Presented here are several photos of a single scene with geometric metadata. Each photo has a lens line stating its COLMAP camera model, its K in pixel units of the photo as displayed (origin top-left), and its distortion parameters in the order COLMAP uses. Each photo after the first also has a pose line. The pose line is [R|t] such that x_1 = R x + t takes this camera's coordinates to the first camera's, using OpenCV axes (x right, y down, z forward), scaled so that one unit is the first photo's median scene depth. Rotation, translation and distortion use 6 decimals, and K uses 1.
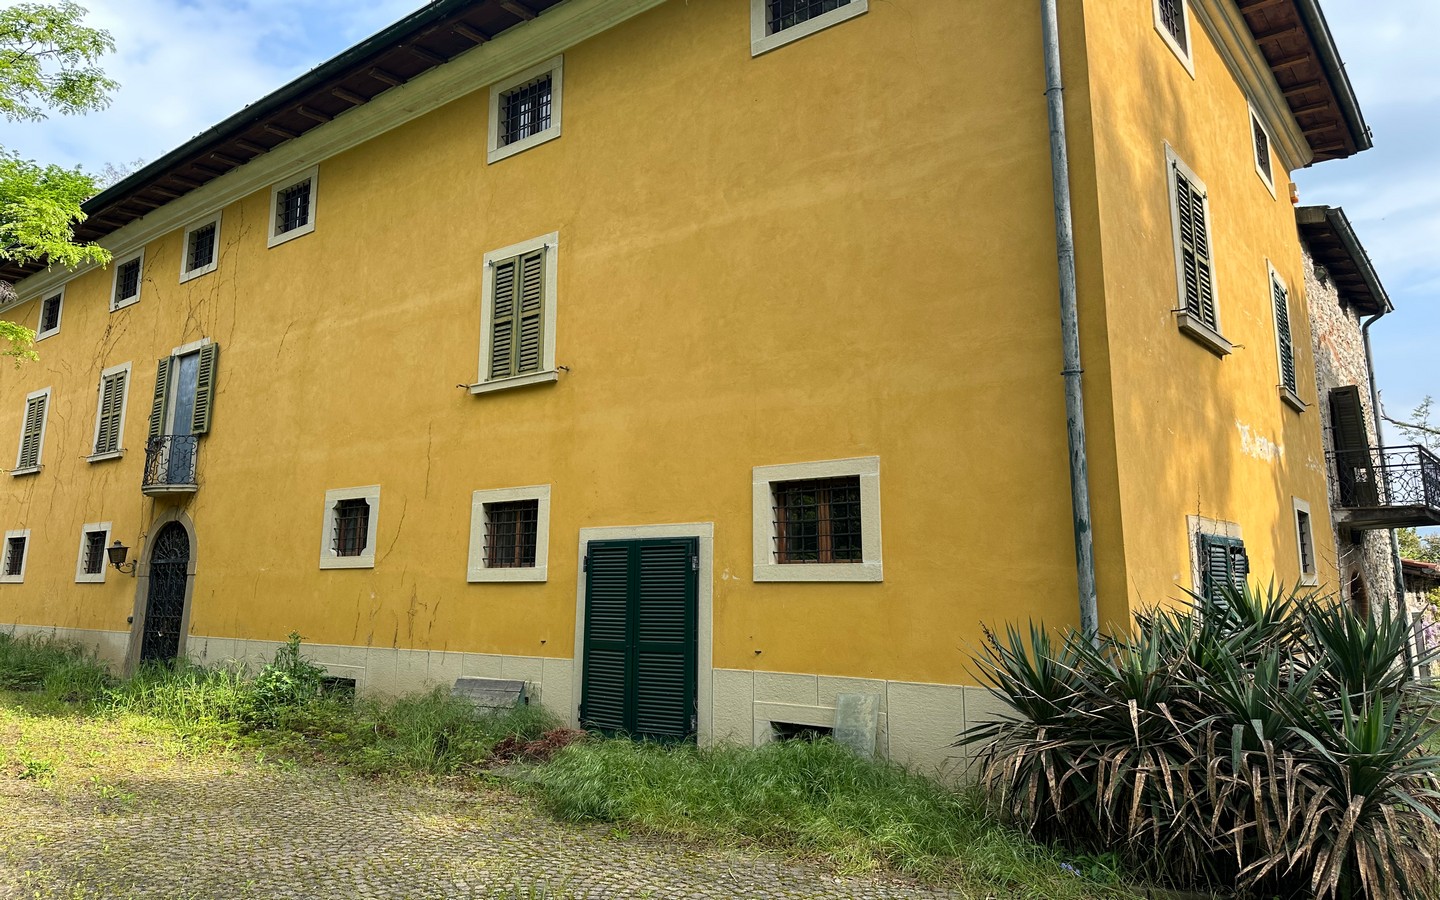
lens RADIAL K [[978.6, 0, 747.6], [0, 978.6, 396.8], [0, 0, 1]] dist [-0.000605, -0.006142]
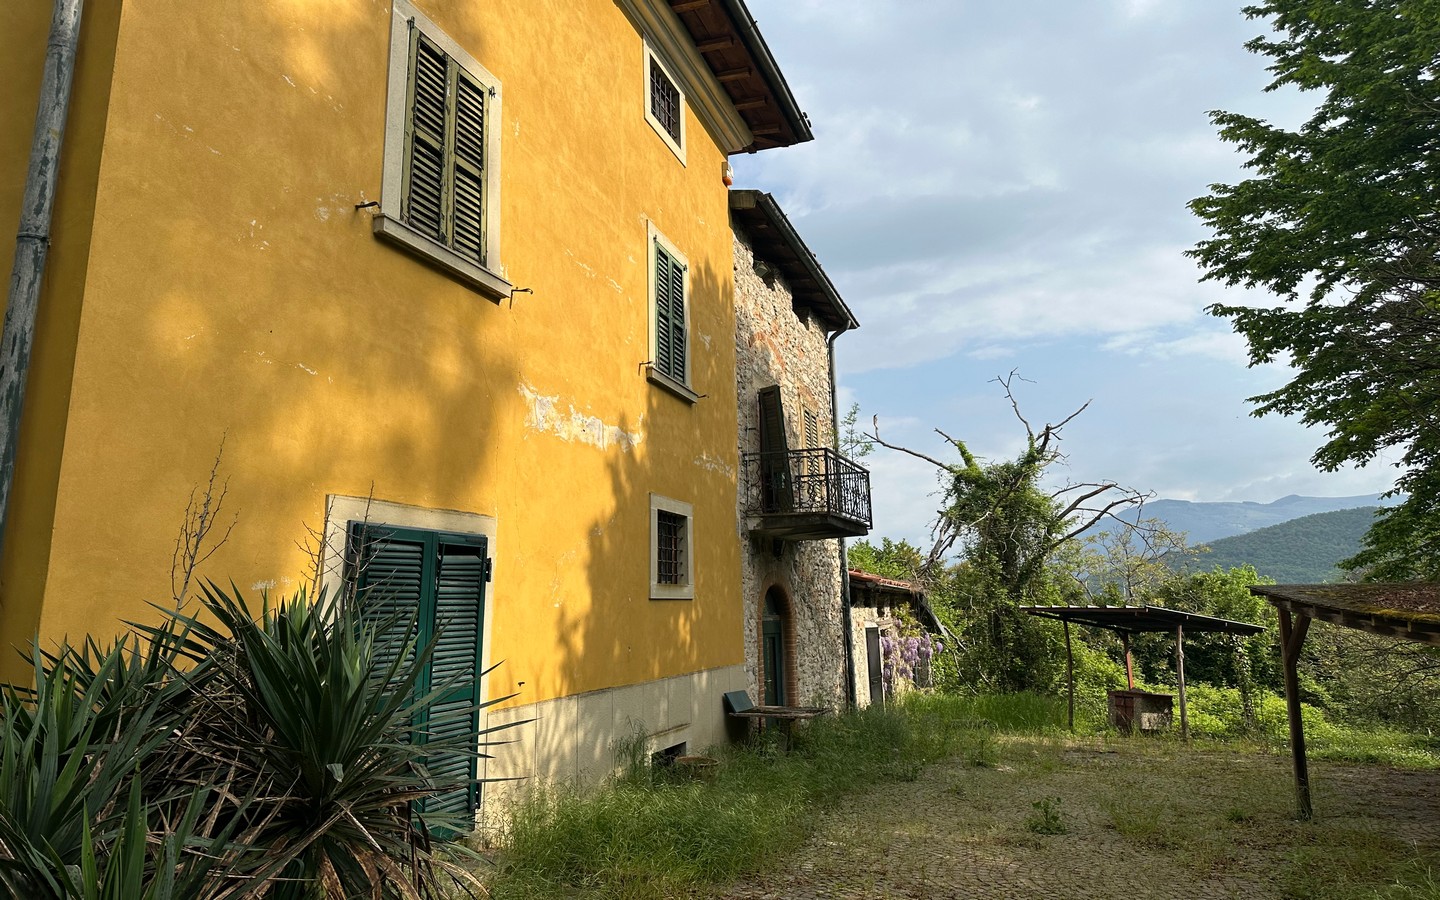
lens RADIAL K [[948.7, 0, 723.8], [0, 948.7, 407.3], [0, 0, 1]] dist [0.110112, -0.137475]
pose [[0.941835, 0.051196, 0.332155, 0.266787], [-0.044634, 0.998629, -0.027359, 0.036842], [-0.333100, 0.010942, 0.942828, 0.152465]]
